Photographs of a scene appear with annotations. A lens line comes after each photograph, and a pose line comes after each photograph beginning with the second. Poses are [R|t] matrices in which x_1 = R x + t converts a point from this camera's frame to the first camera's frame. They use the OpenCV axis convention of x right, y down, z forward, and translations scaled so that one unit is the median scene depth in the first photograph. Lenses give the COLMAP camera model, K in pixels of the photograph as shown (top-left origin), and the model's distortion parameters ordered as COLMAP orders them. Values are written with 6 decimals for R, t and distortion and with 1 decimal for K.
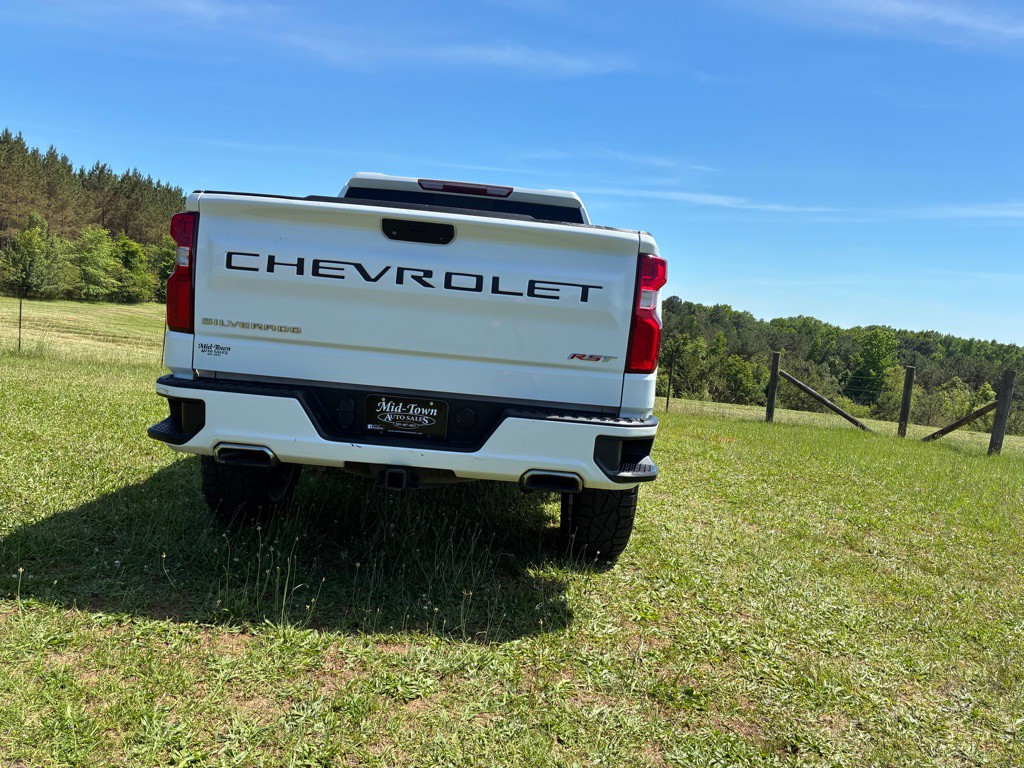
lens RADIAL K [[771.1, 0, 514.7], [0, 771.1, 384.1], [0, 0, 1]] dist [0.054021, -0.063256]
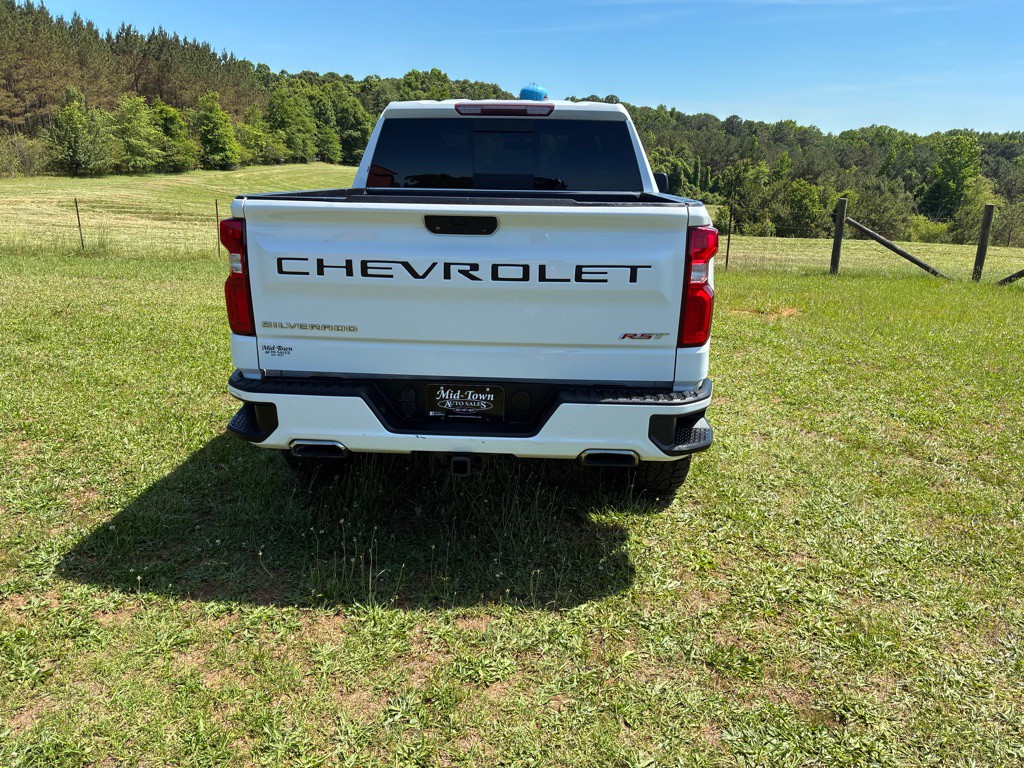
lens RADIAL K [[771.1, 0, 515.3], [0, 771.1, 386.4], [0, 0, 1]] dist [0.054021, -0.063256]
pose [[0.995208, -0.056531, -0.079782, 0.011131], [0.071608, 0.976972, 0.200993, -0.183331], [0.066582, -0.205743, 0.976338, -0.004321]]
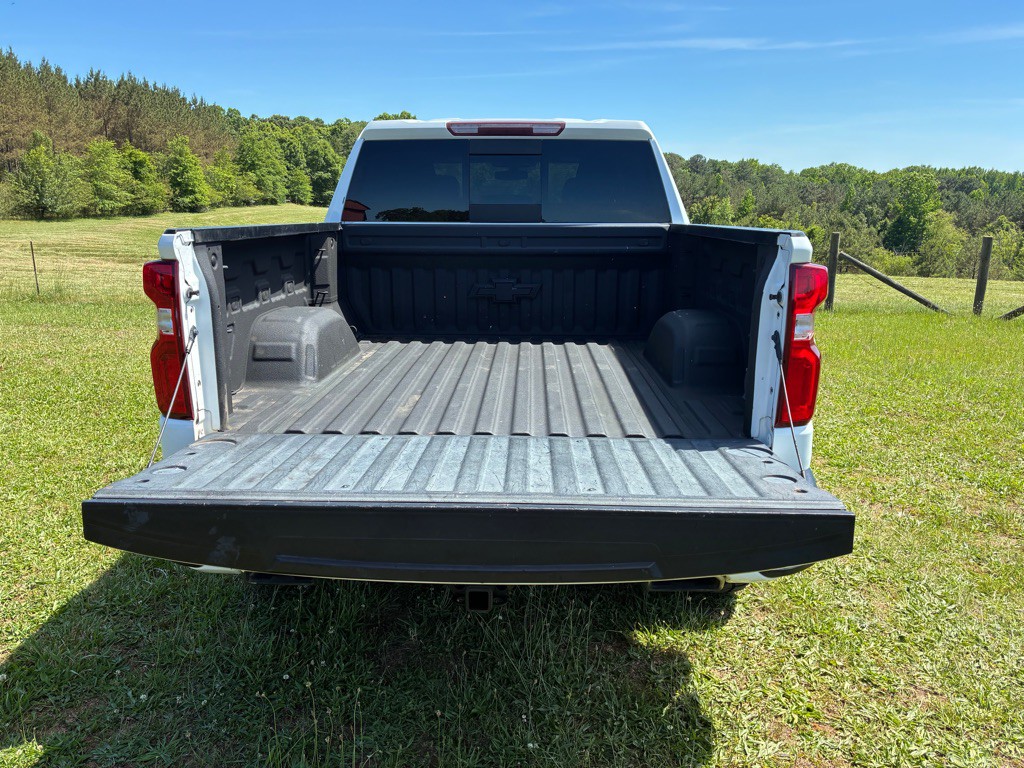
lens RADIAL K [[771.1, 0, 504.0], [0, 771.1, 380.5], [0, 0, 1]] dist [0.054021, -0.063256]
pose [[0.995597, -0.076263, -0.054499, -0.068847], [0.083622, 0.985323, 0.148815, -0.190161], [0.042350, -0.152717, 0.987362, 0.272176]]
